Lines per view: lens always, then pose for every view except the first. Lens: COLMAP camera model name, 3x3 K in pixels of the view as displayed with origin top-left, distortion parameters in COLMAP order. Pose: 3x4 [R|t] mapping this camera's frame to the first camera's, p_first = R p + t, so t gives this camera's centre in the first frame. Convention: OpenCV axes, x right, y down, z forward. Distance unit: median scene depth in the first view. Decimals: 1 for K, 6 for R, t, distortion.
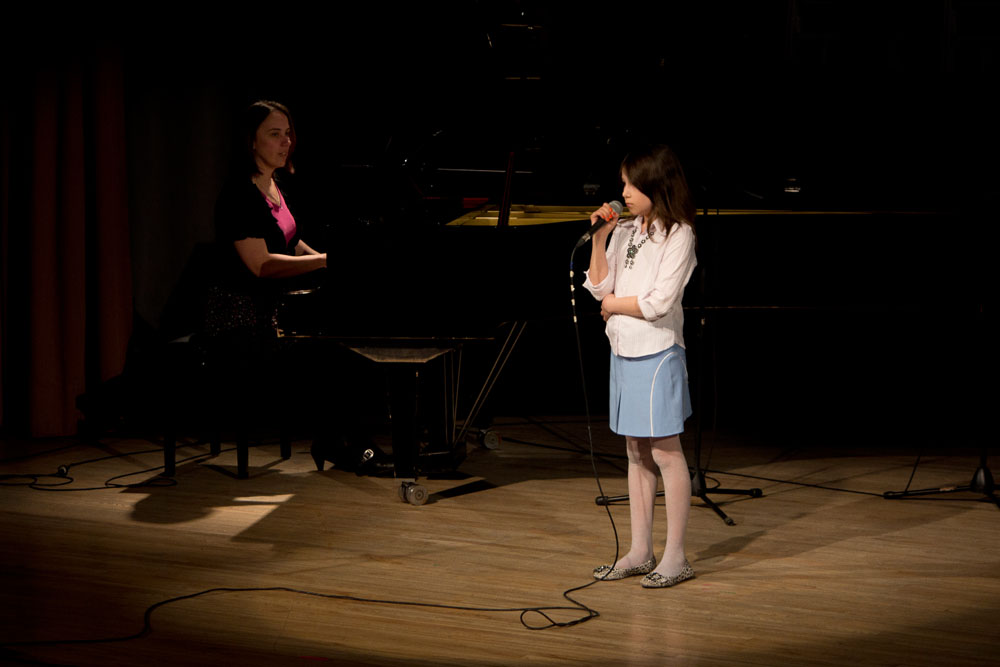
lens RADIAL K [[4131.3, 0, 500.3], [0, 4131.3, 333.8], [0, 0, 1]] dist [0.142051, 0.000000]
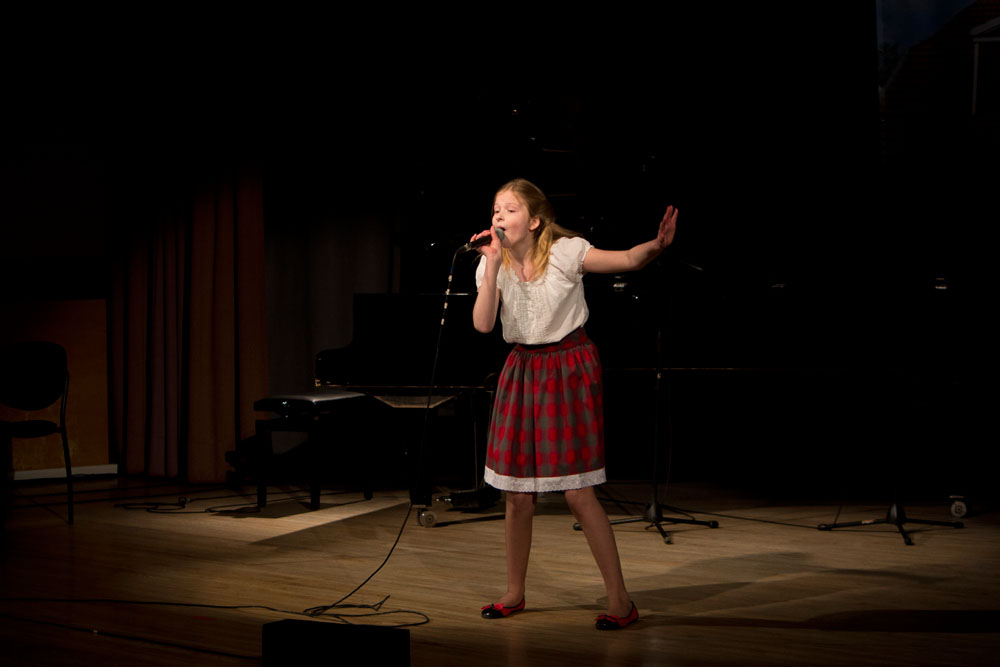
lens RADIAL K [[2593.9, 0, 500.4], [0, 2593.9, 333.7], [0, 0, 1]] dist [-0.317637, 0.000000]
pose [[0.982149, 0.006033, -0.188006, 0.143204], [-0.022335, 0.996155, -0.084708, 0.048800], [0.186772, 0.087395, 0.978508, 0.256324]]
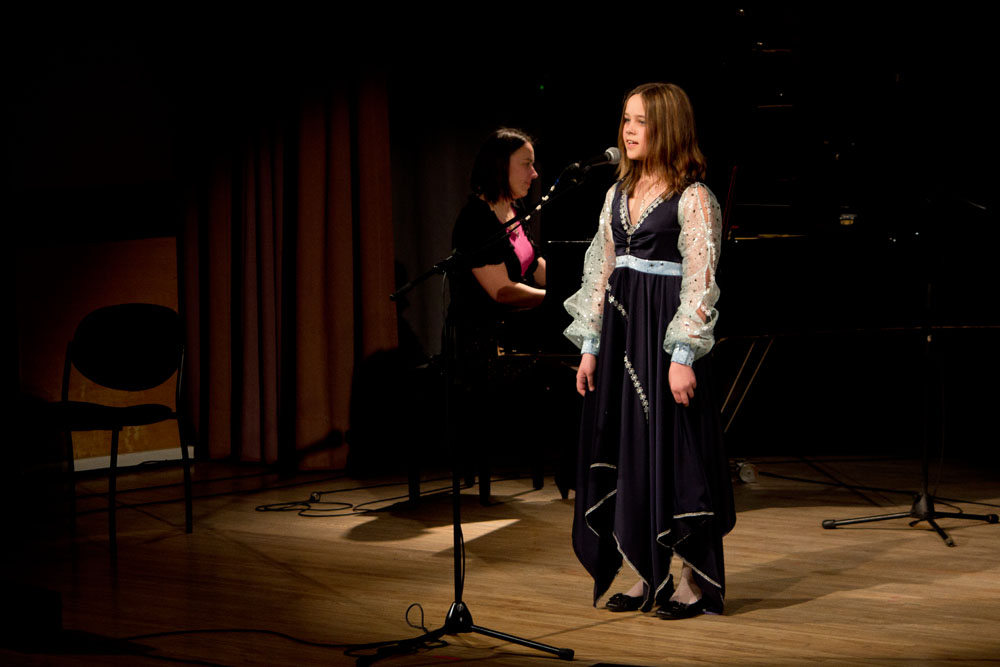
lens RADIAL K [[3614.2, 0, 499.0], [0, 3614.2, 334.7], [0, 0, 1]] dist [-0.034614, 0.000000]
pose [[0.986877, -0.001834, -0.161465, 0.085490], [-0.005588, 0.998949, -0.045504, 0.034949], [0.161379, 0.045809, 0.985829, 0.146354]]
